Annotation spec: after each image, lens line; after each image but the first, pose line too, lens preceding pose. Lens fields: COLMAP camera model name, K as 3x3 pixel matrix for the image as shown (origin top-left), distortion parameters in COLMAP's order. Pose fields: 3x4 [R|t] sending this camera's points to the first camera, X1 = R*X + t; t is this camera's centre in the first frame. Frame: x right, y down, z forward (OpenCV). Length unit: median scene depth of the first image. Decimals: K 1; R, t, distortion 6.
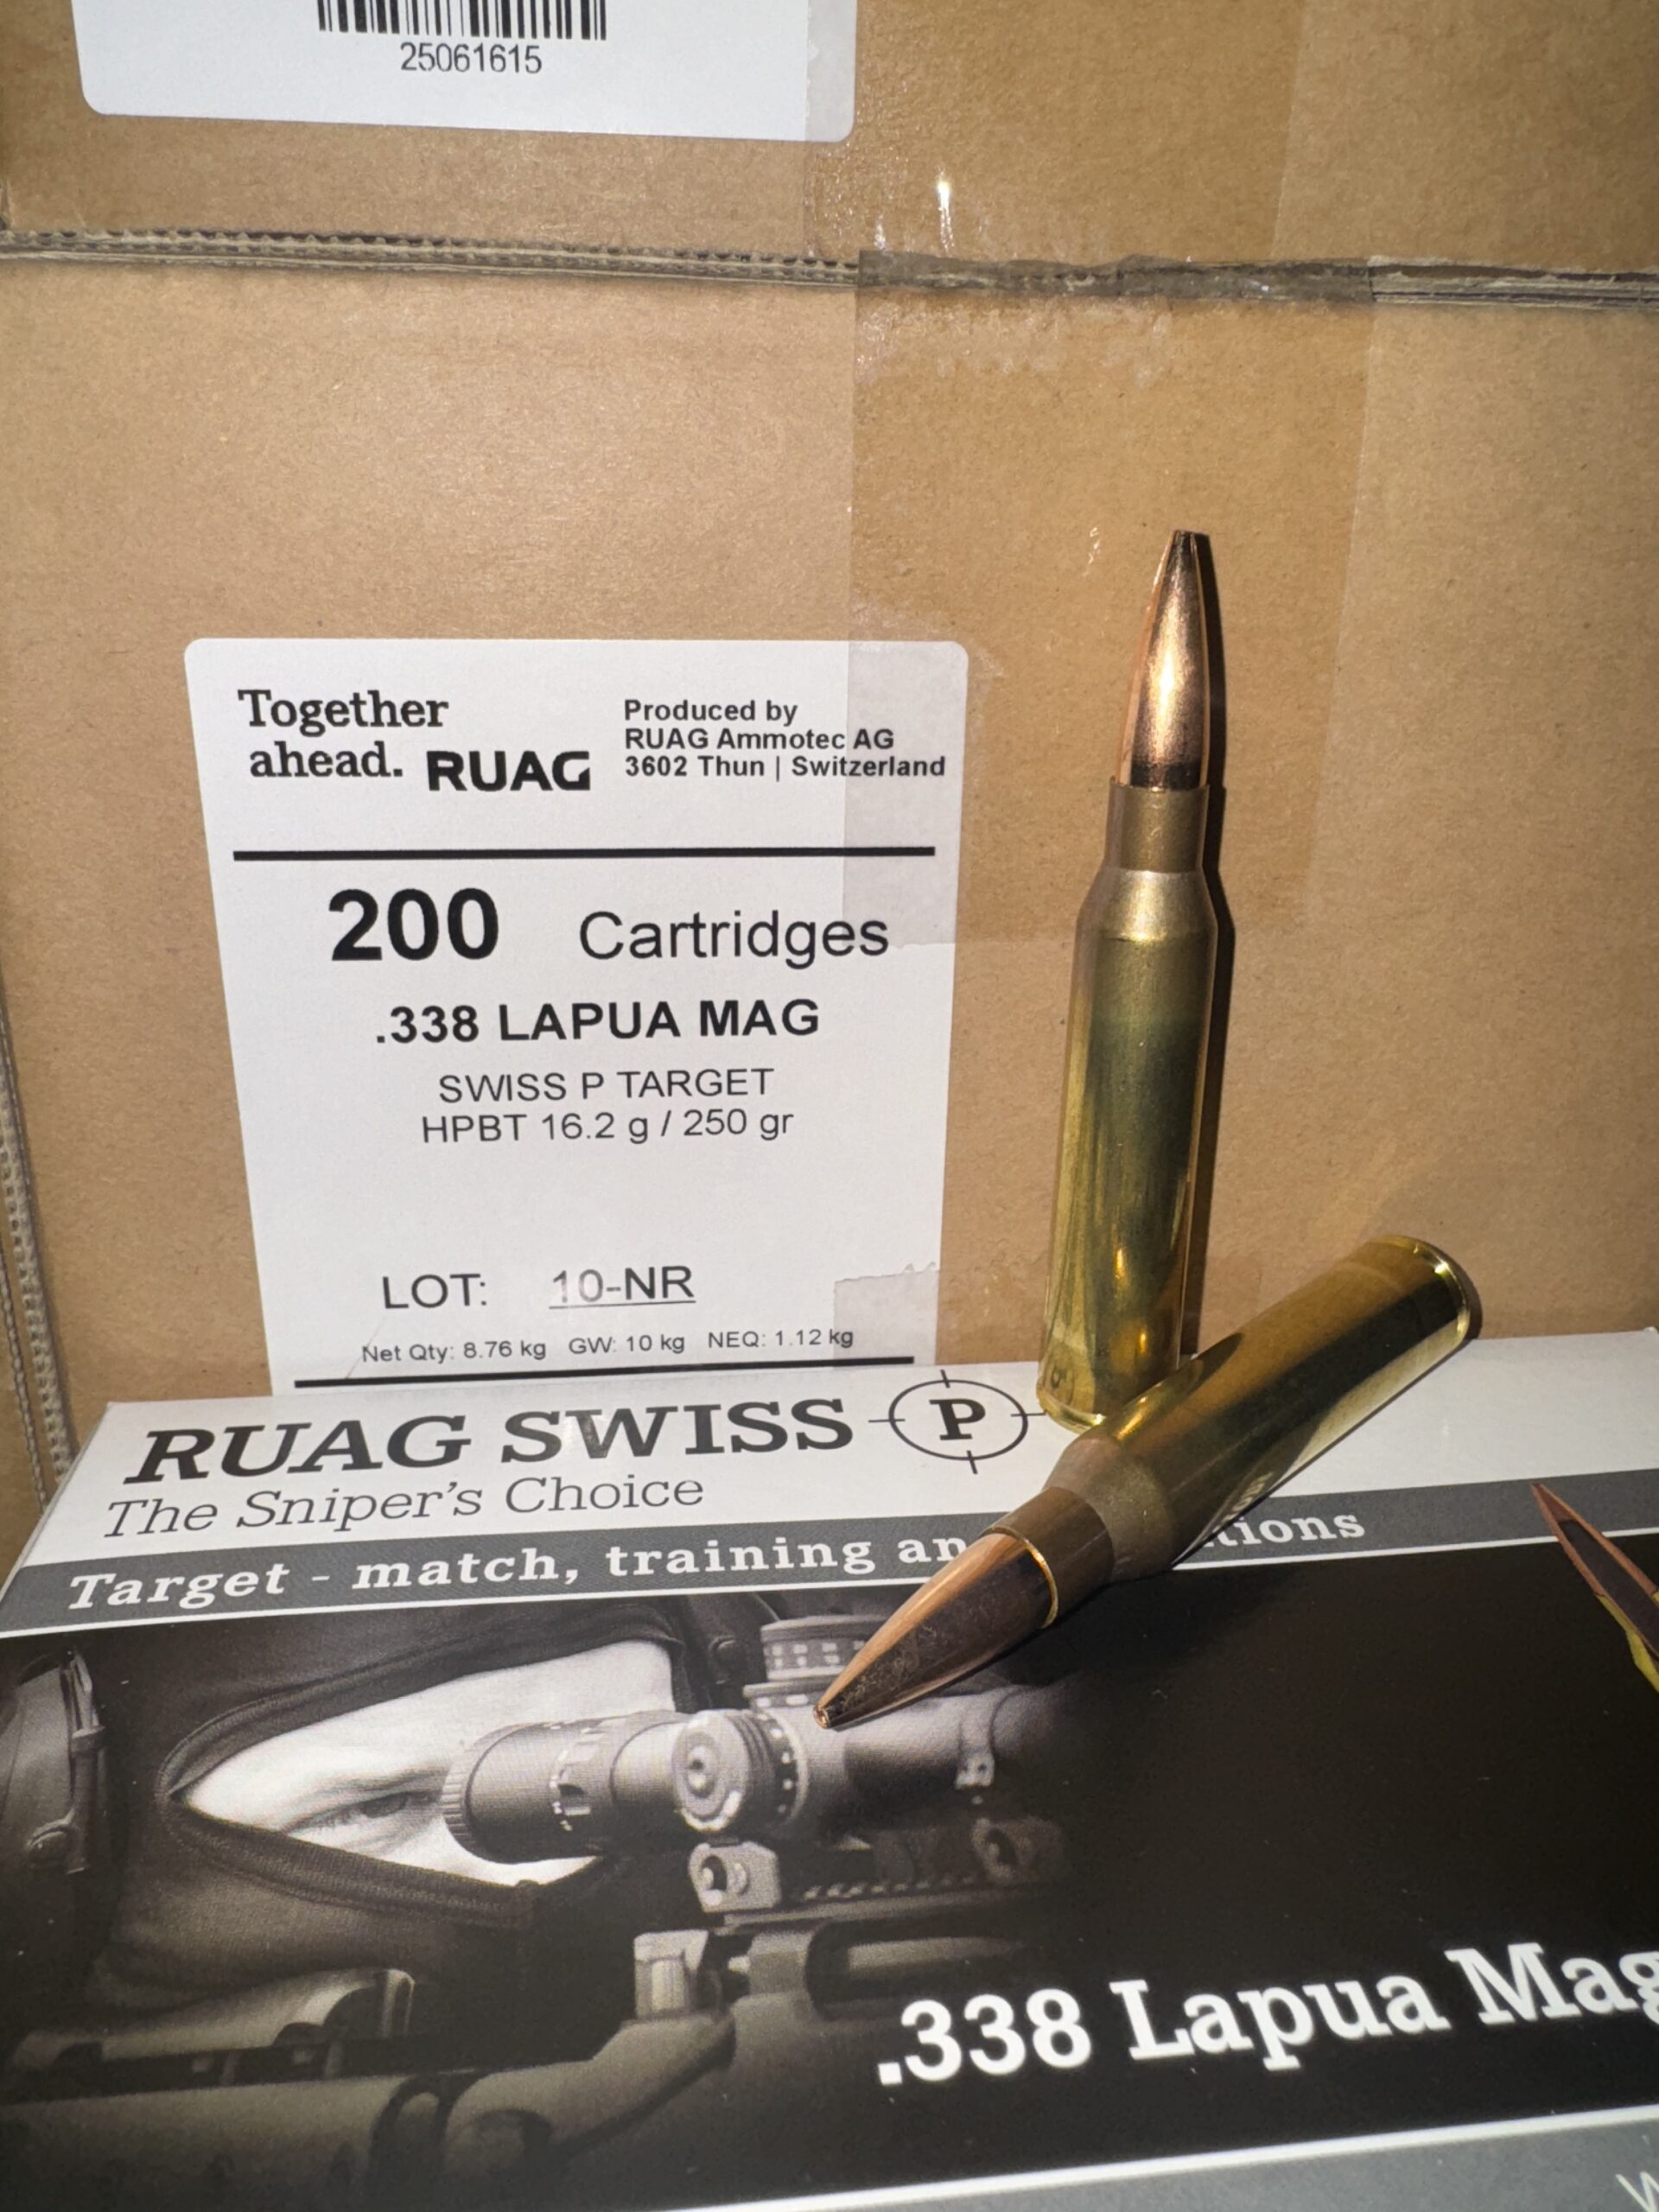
lens RADIAL K [[1626.2, 0, 827.3], [0, 1626.2, 1060.7], [0, 0, 1]] dist [0.005487, -0.005999]
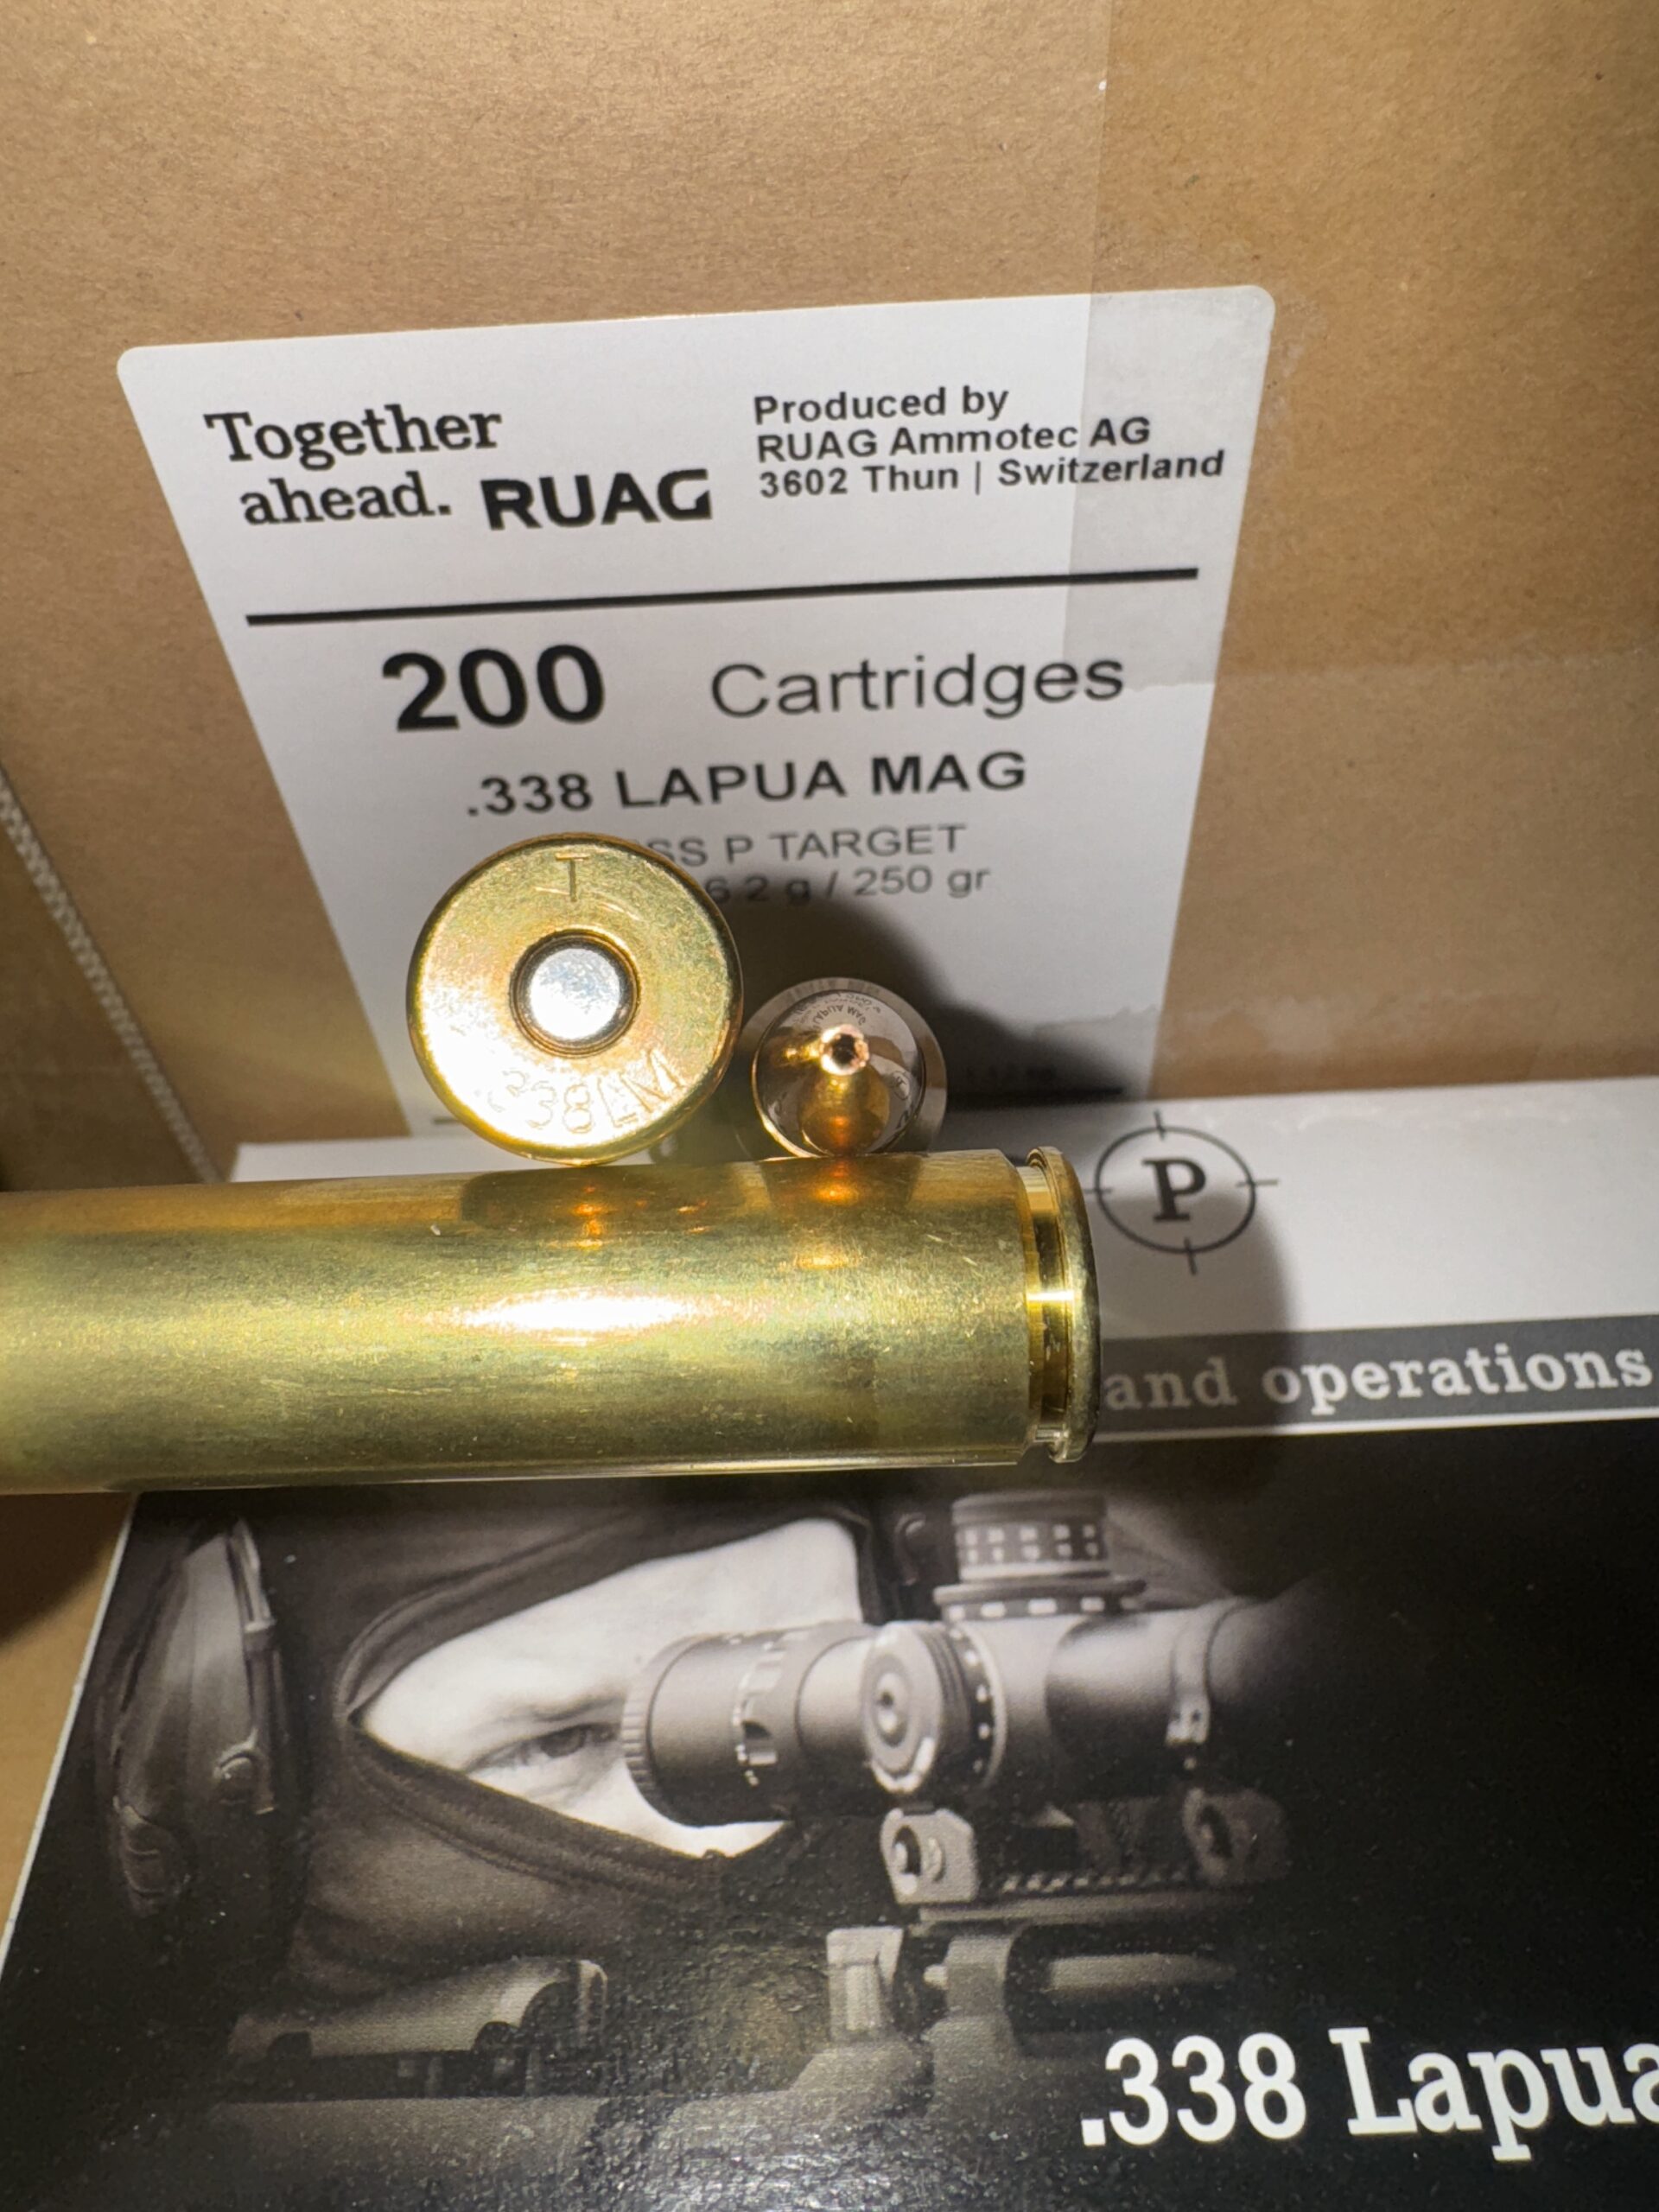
lens RADIAL K [[1626.2, 0, 827.3], [0, 1626.2, 1060.7], [0, 0, 1]] dist [0.005487, -0.005999]
pose [[0.994732, 0.014275, -0.101516, -0.025050], [0.031317, 0.900603, 0.433512, -0.318623], [0.097614, -0.434407, 0.895412, 0.328306]]
